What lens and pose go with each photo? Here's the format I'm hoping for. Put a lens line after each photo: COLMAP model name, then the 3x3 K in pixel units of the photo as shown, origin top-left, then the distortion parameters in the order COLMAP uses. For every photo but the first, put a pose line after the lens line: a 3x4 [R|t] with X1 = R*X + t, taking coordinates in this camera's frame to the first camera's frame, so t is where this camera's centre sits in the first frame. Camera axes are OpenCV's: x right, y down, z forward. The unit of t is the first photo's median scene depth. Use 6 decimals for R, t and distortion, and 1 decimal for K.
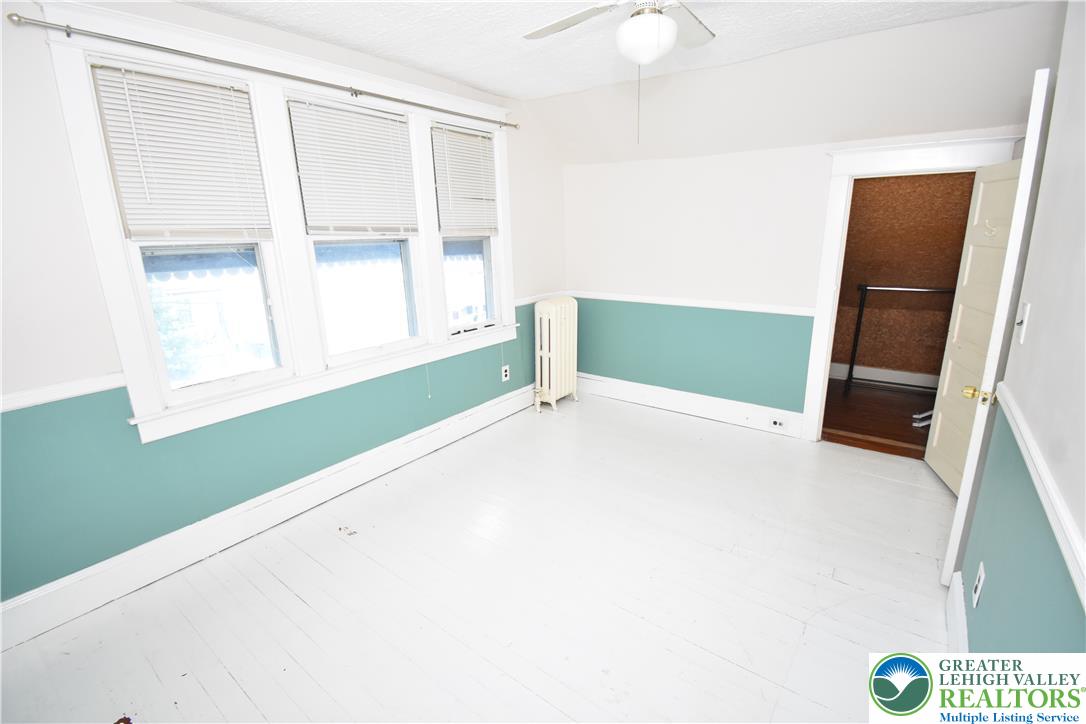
lens RADIAL K [[478.4, 0, 538.7], [0, 478.4, 355.2], [0, 0, 1]] dist [0.014725, -0.021040]
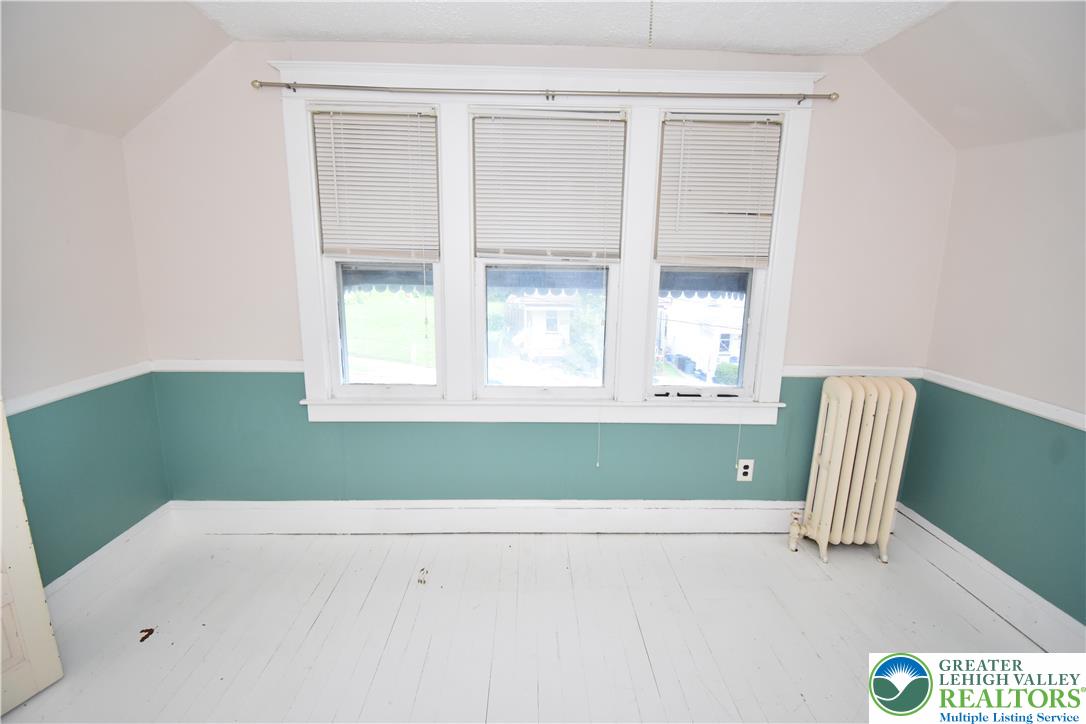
lens RADIAL K [[498.1, 0, 541.9], [0, 498.1, 365.4], [0, 0, 1]] dist [0.009675, -0.000939]
pose [[0.633004, 0.191482, -0.750094, 0.336333], [-0.221377, 0.973239, 0.061626, -0.116332], [0.741821, 0.127044, 0.658454, 0.416995]]
